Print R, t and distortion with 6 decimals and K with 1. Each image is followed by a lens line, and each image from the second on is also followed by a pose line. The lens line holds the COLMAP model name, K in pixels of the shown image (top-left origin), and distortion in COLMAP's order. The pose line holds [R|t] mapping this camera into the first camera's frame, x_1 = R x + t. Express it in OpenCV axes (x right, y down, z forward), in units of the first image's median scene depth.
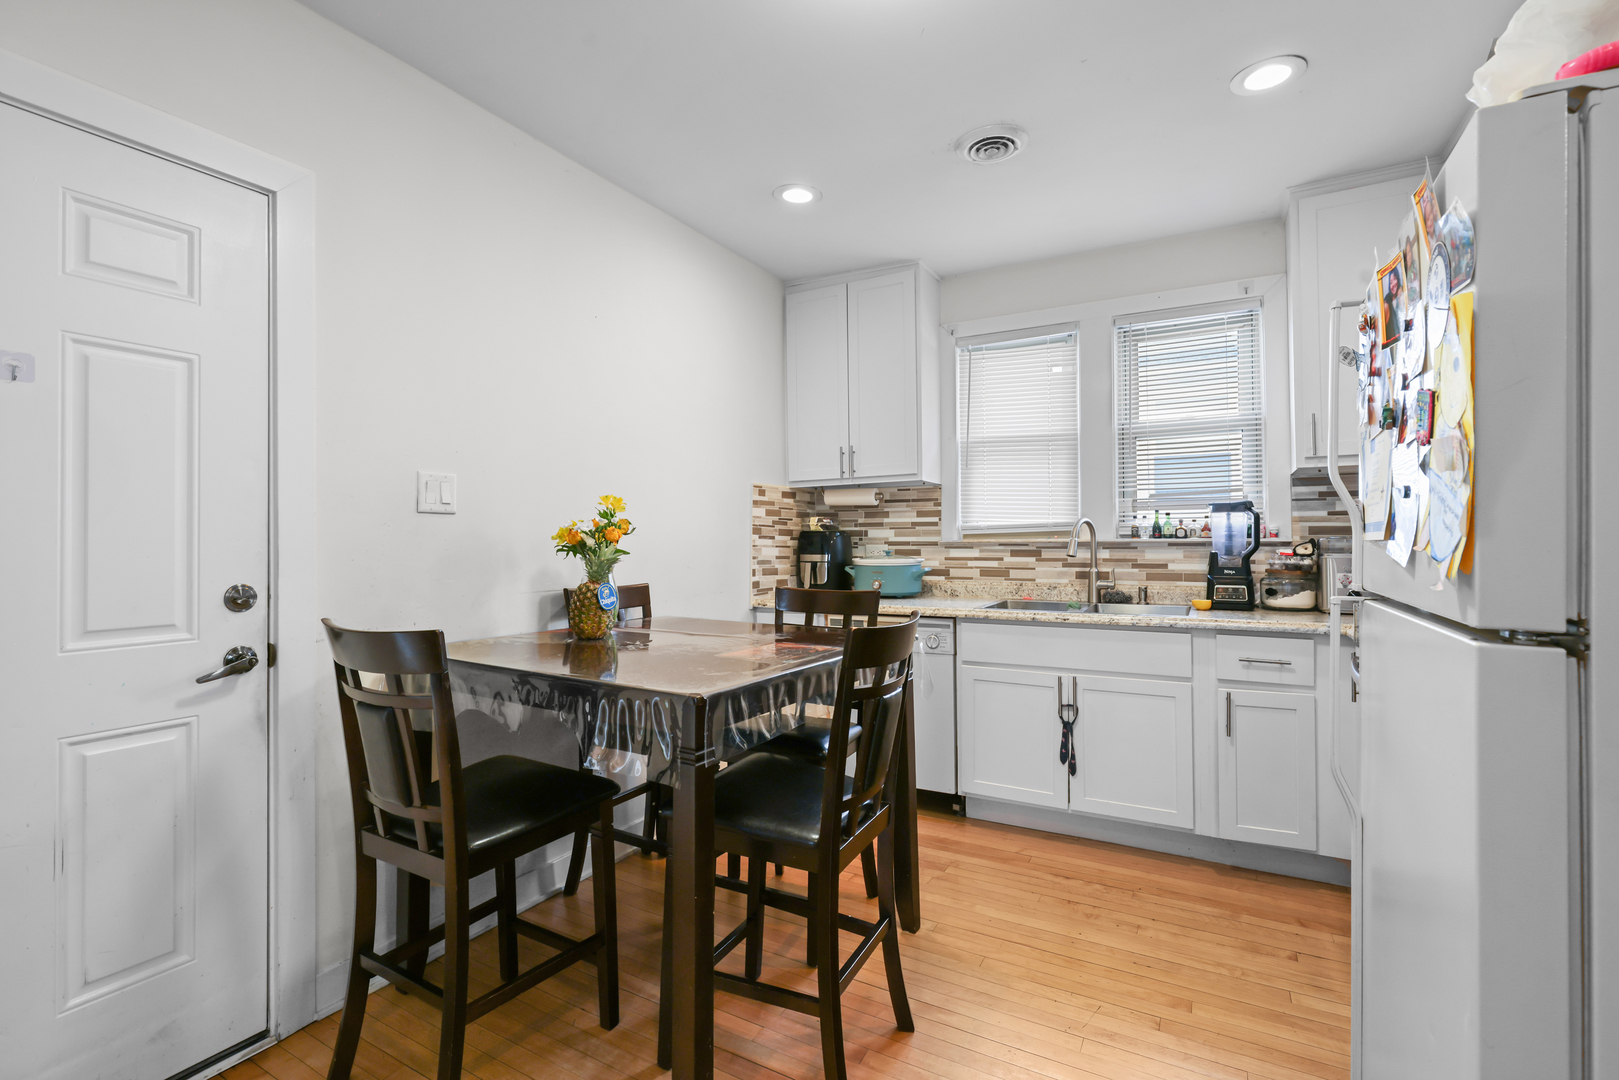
lens RADIAL K [[734.7, 0, 794.3], [0, 734.7, 538.9], [0, 0, 1]] dist [0.001621, 0.000550]
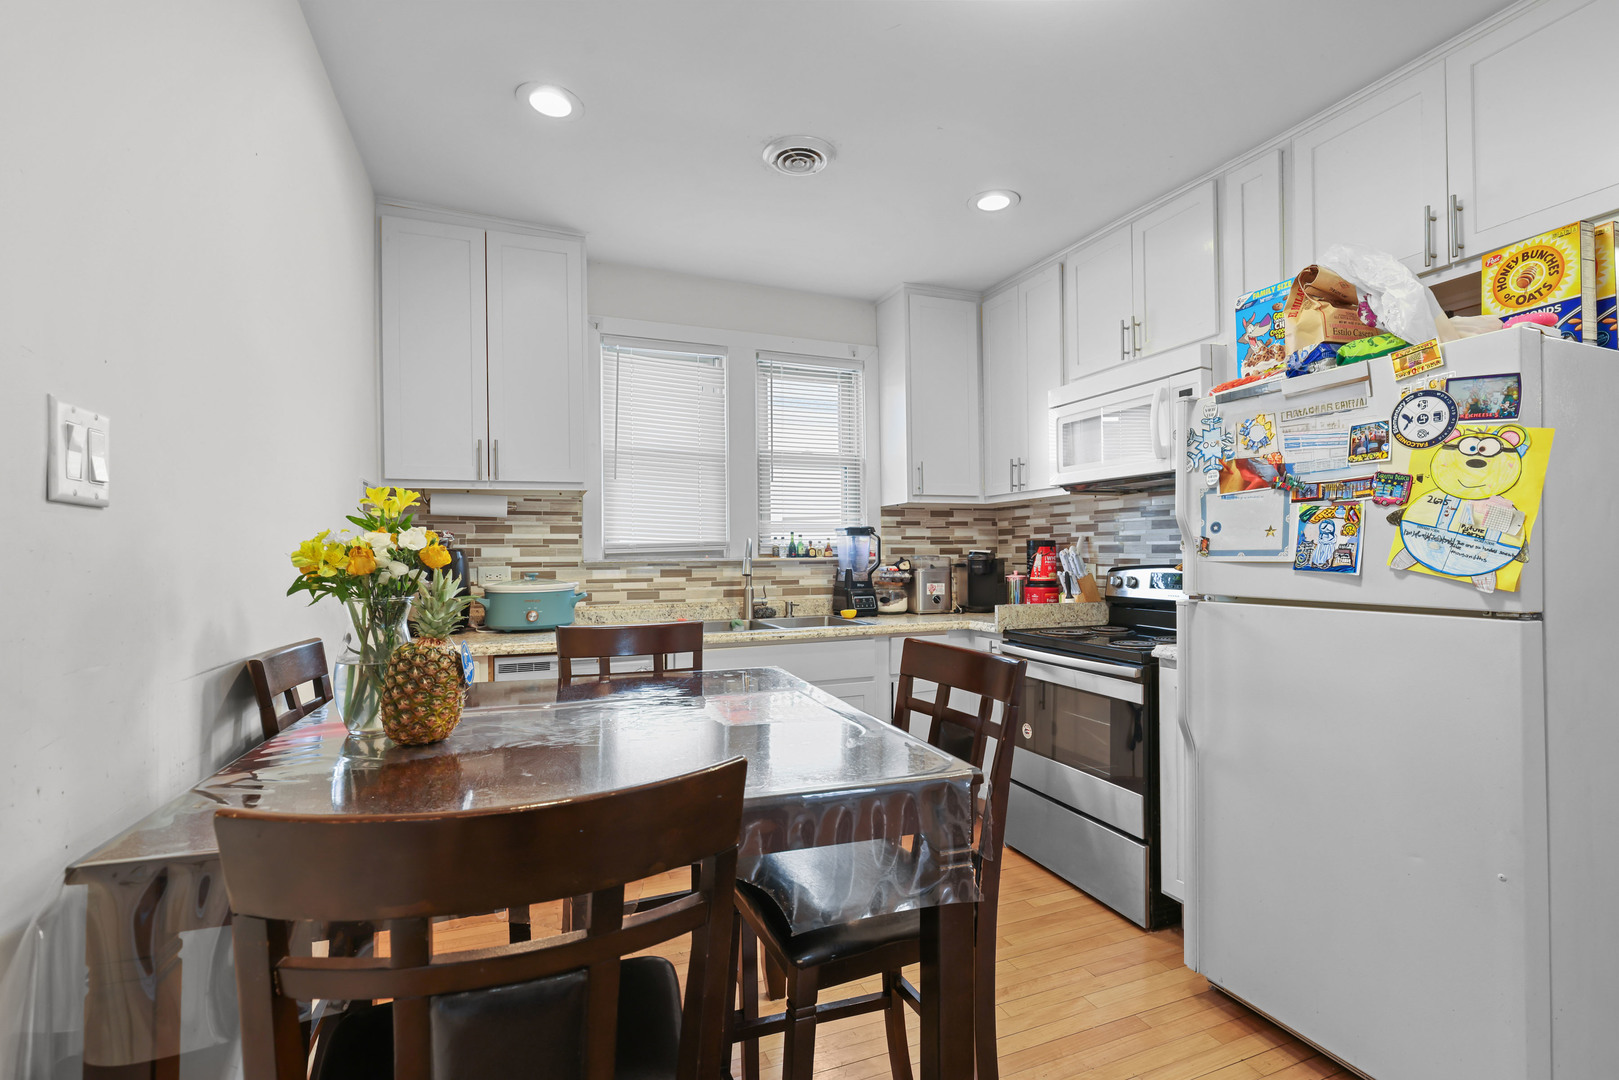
lens RADIAL K [[734.7, 0, 799.6], [0, 734.7, 547.8], [0, 0, 1]] dist [0.001621, 0.000550]
pose [[0.625285, 0.005801, 0.780375, -0.354205], [0.003333, 0.999943, -0.010103, -0.003618], [-0.780389, 0.008919, 0.625231, 0.283667]]
